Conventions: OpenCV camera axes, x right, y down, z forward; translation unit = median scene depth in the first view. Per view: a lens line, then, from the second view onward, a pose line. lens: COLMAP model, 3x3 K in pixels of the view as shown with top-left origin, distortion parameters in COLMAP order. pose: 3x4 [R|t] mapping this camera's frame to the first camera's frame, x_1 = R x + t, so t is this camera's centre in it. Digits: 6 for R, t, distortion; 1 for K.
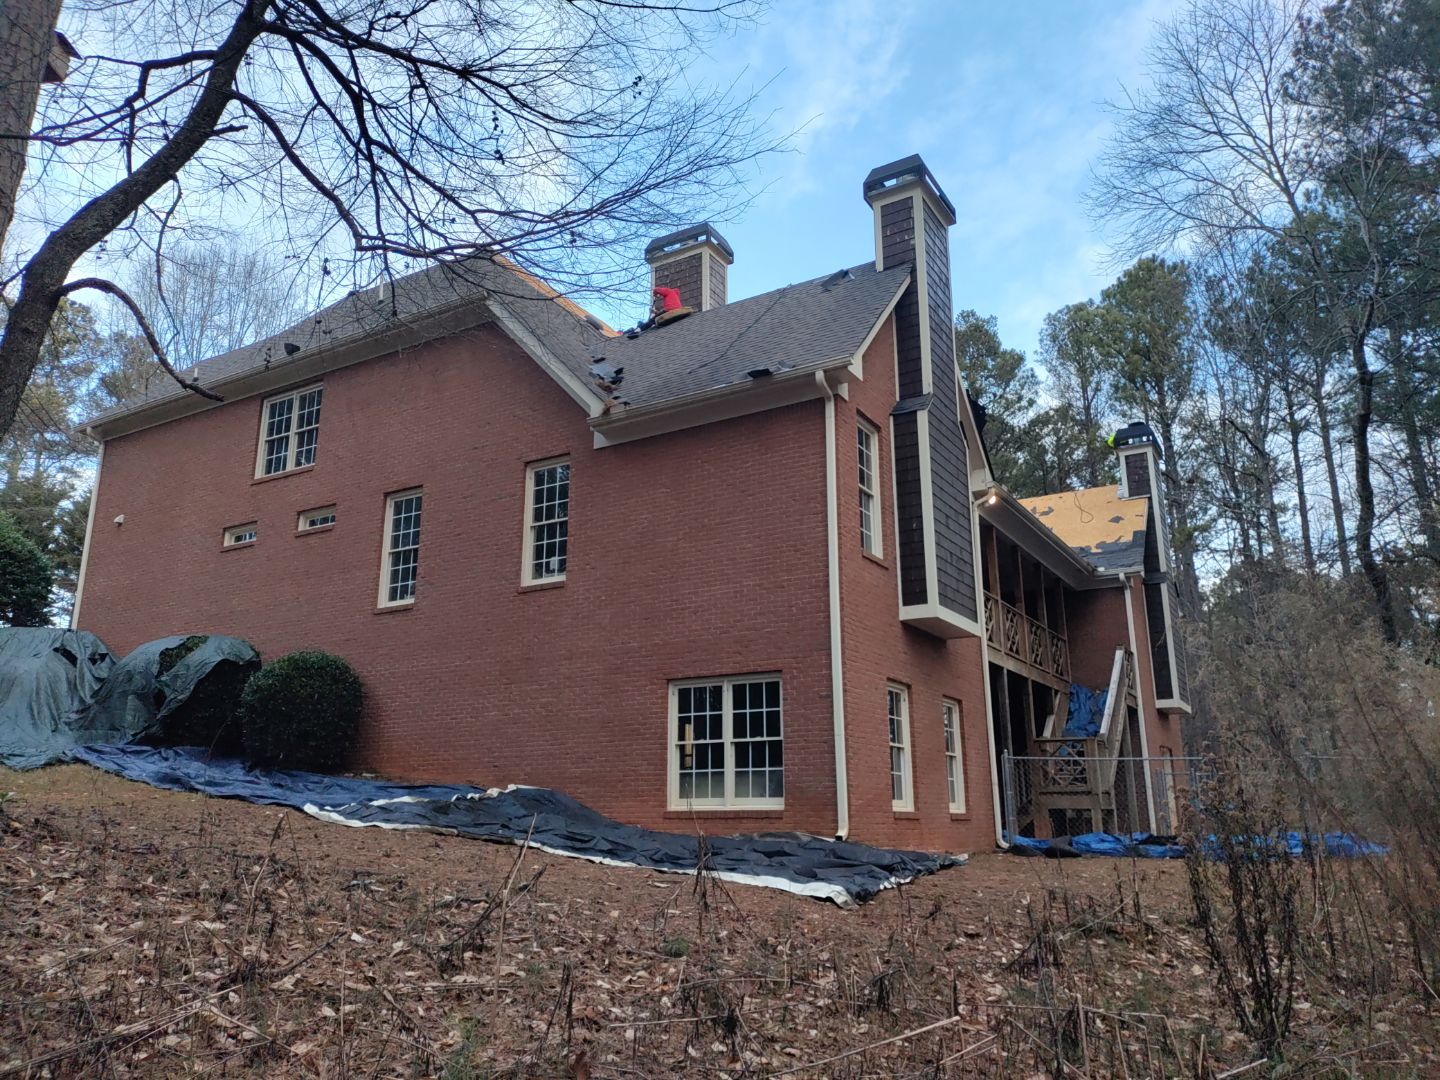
lens RADIAL K [[1051.3, 0, 724.0], [0, 1051.3, 537.9], [0, 0, 1]] dist [0.095573, -0.131472]
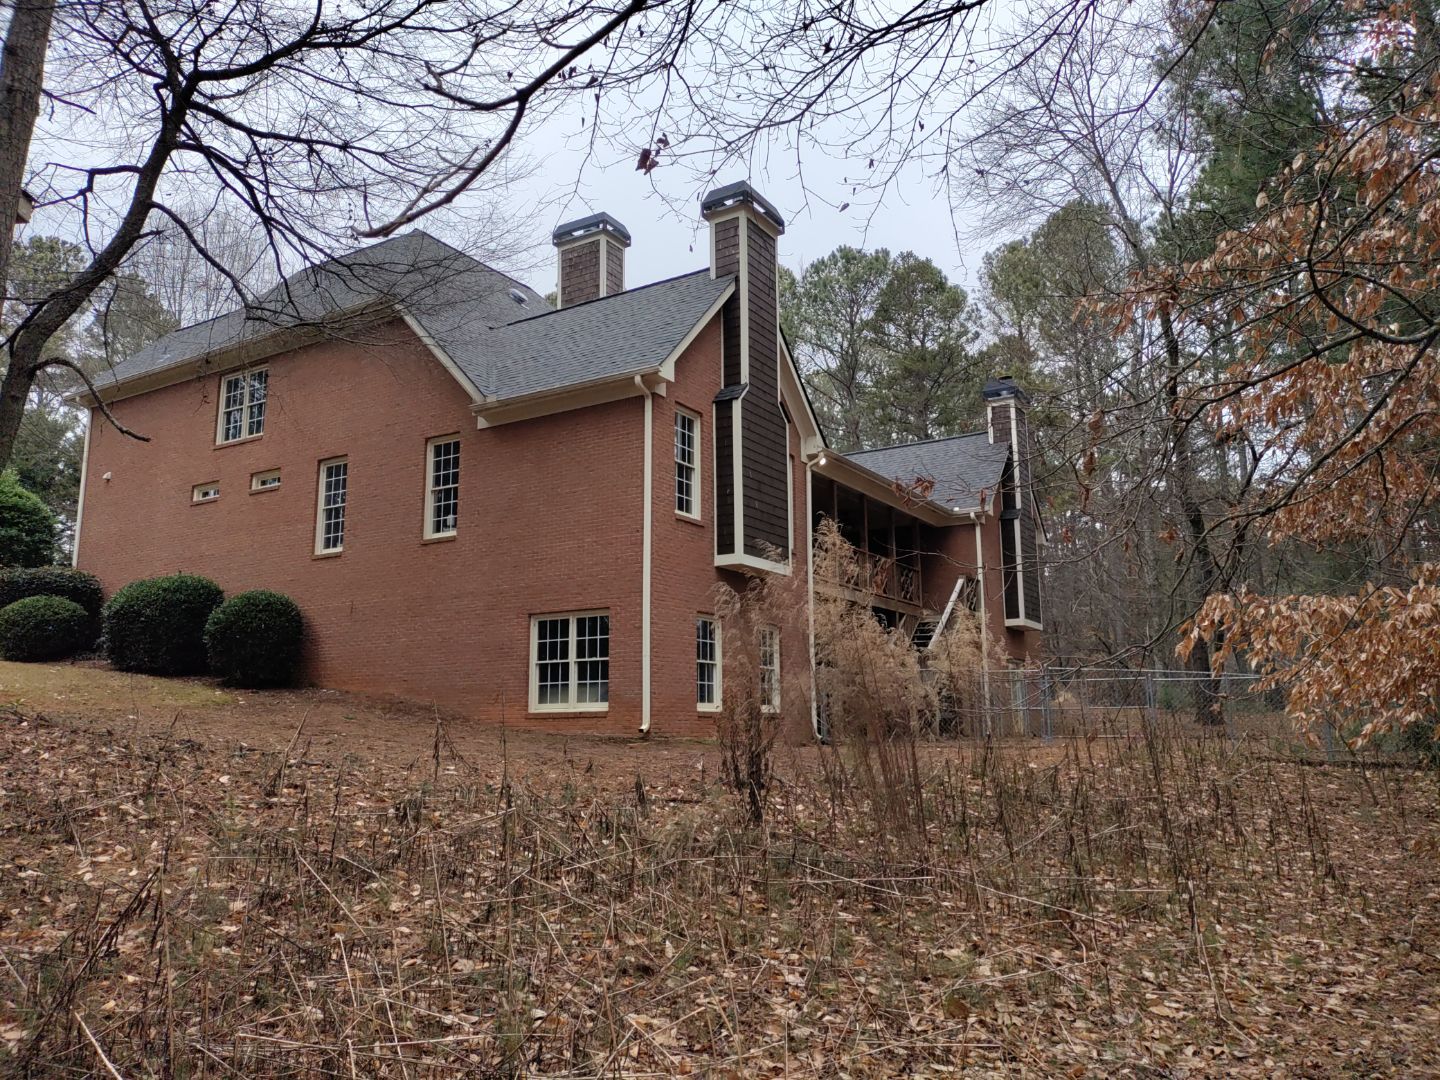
lens RADIAL K [[1051.3, 0, 724.0], [0, 1051.3, 537.9], [0, 0, 1]] dist [0.095573, -0.131472]
pose [[0.999939, -0.006826, -0.008636, 0.172893], [0.007506, 0.996663, 0.081286, -0.054377], [0.008053, -0.081346, 0.996653, -0.245862]]
